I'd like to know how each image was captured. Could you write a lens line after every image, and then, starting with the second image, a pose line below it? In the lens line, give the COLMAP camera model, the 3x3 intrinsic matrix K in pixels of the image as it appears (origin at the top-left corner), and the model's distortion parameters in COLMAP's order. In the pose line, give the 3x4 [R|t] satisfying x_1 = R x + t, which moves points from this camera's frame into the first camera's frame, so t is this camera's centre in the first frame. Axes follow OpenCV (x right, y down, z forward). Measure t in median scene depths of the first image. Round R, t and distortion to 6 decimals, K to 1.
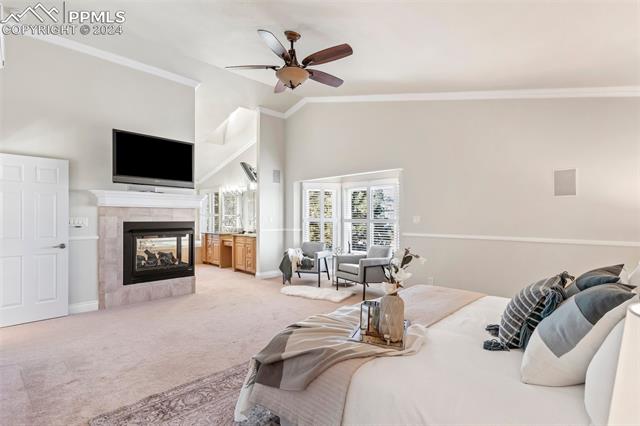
lens RADIAL K [[305.6, 0, 320.0], [0, 305.6, 213.0], [0, 0, 1]] dist [0.001594, 0.000385]
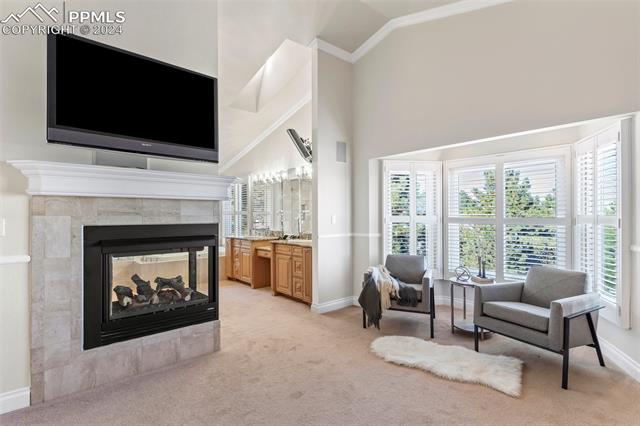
lens RADIAL K [[316.0, 0, 320.0], [0, 316.0, 213.0], [0, 0, 1]] dist [0.001793, -0.000022]
pose [[0.997777, -0.004541, -0.066483, -0.167869], [0.005003, 0.999964, 0.006789, 0.004647], [0.066450, -0.007106, 0.997764, 0.392088]]
